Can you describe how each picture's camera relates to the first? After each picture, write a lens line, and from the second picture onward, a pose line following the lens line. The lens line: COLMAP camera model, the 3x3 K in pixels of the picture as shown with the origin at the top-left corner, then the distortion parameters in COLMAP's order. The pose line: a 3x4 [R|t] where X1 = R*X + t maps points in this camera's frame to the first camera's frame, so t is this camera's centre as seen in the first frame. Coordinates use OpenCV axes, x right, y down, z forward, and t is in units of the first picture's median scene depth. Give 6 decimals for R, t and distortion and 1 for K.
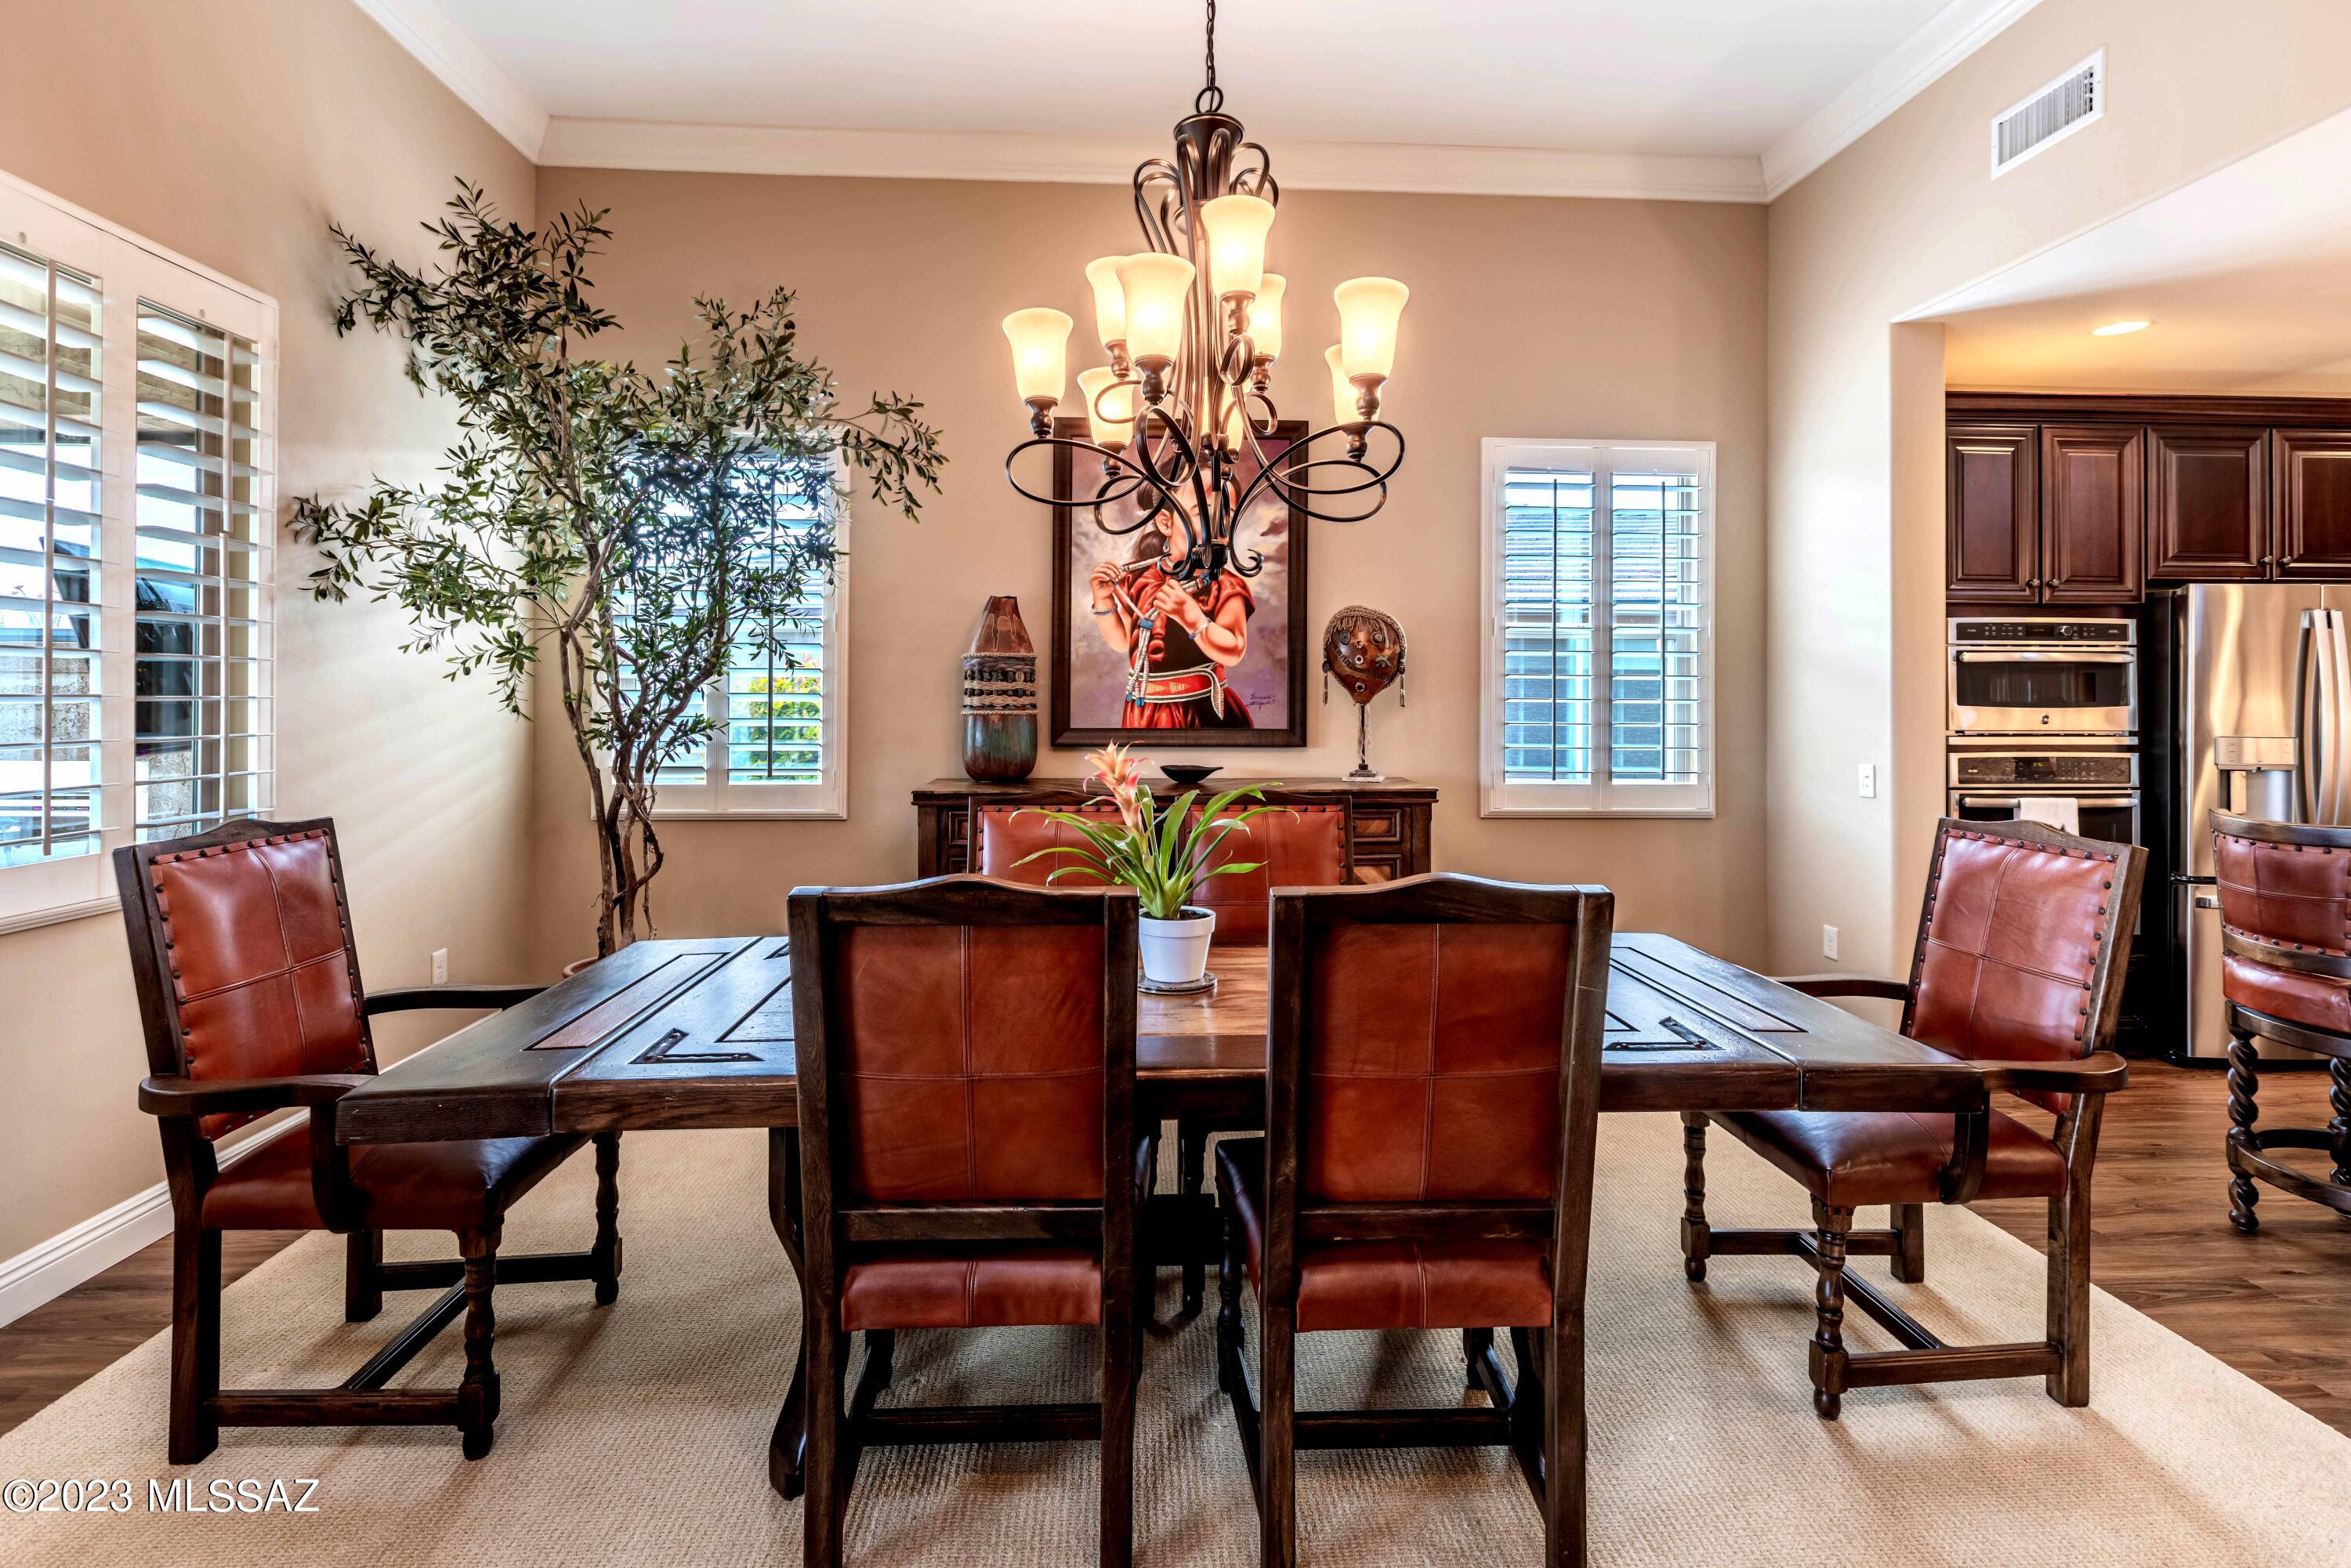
lens RADIAL K [[1104.5, 0, 1153.9], [0, 1104.5, 726.1], [0, 0, 1]] dist [0.008740, -0.002340]
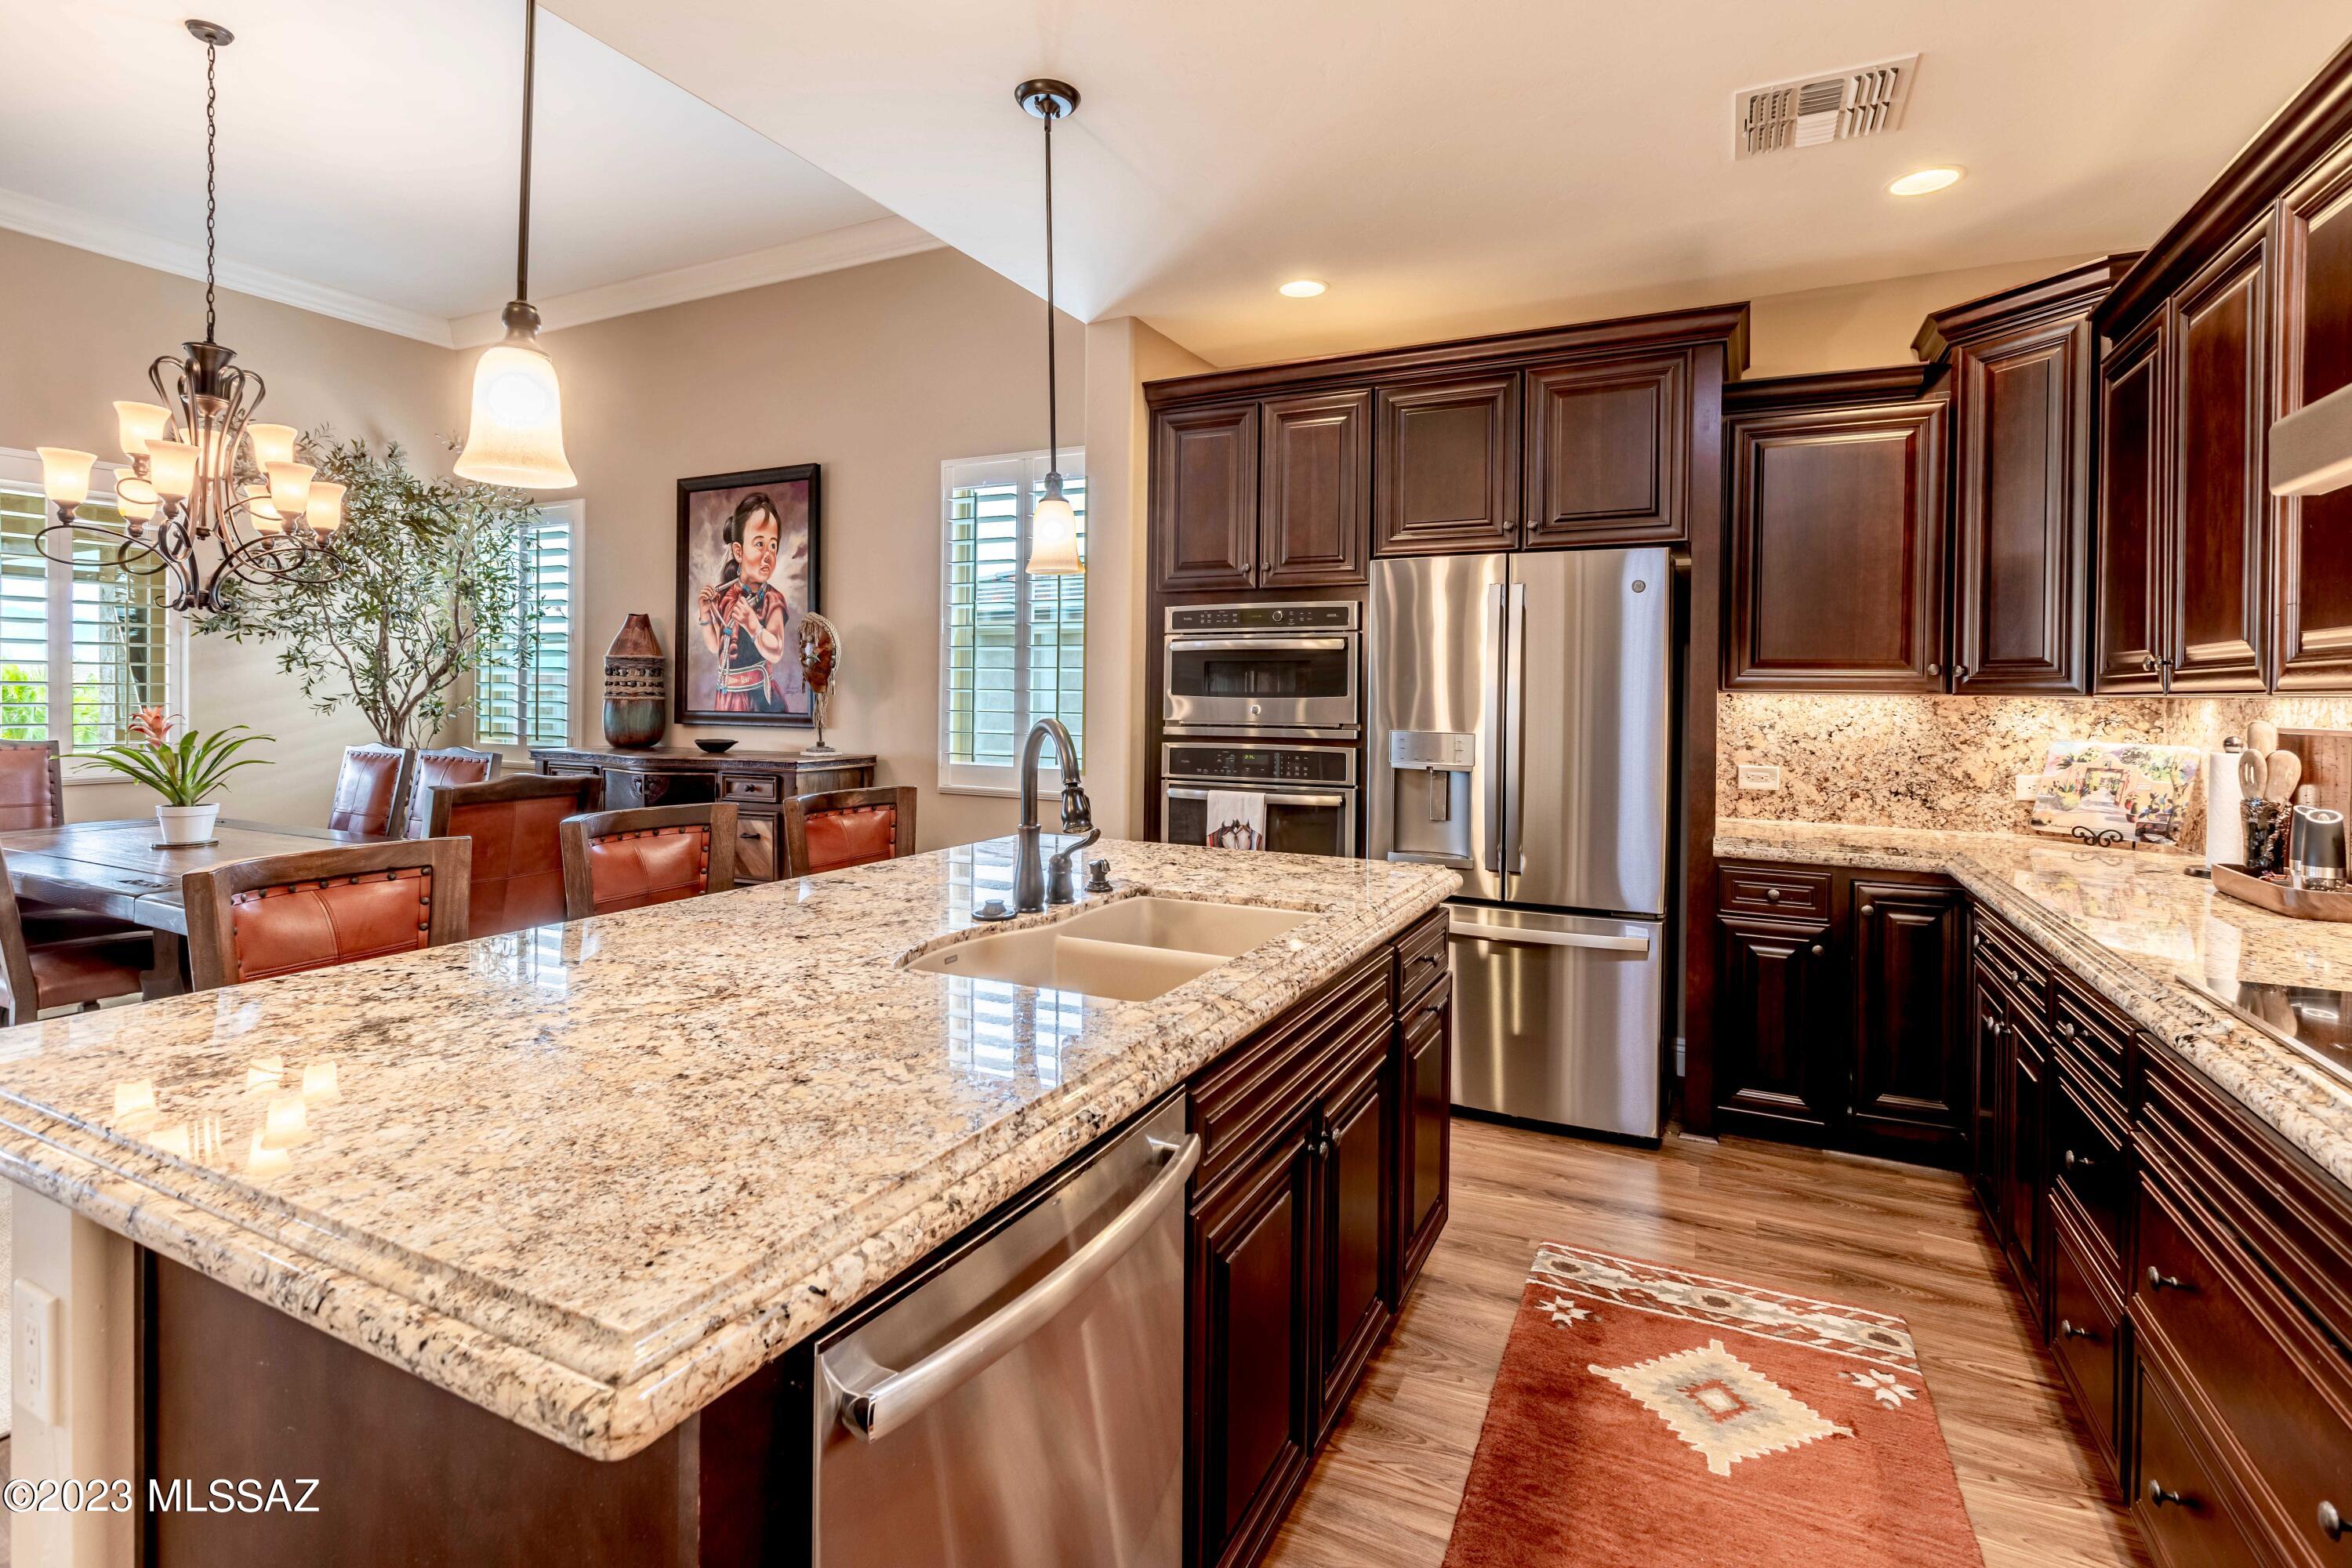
lens RADIAL K [[1105.0, 0, 1178.6], [0, 1105.0, 690.5], [0, 0, 1]] dist [0.008740, -0.002340]
pose [[0.874906, -0.001721, -0.484290, 1.091998], [-0.003822, 0.999938, -0.010458, -0.011100], [0.484278, 0.011001, 0.874845, 0.115597]]
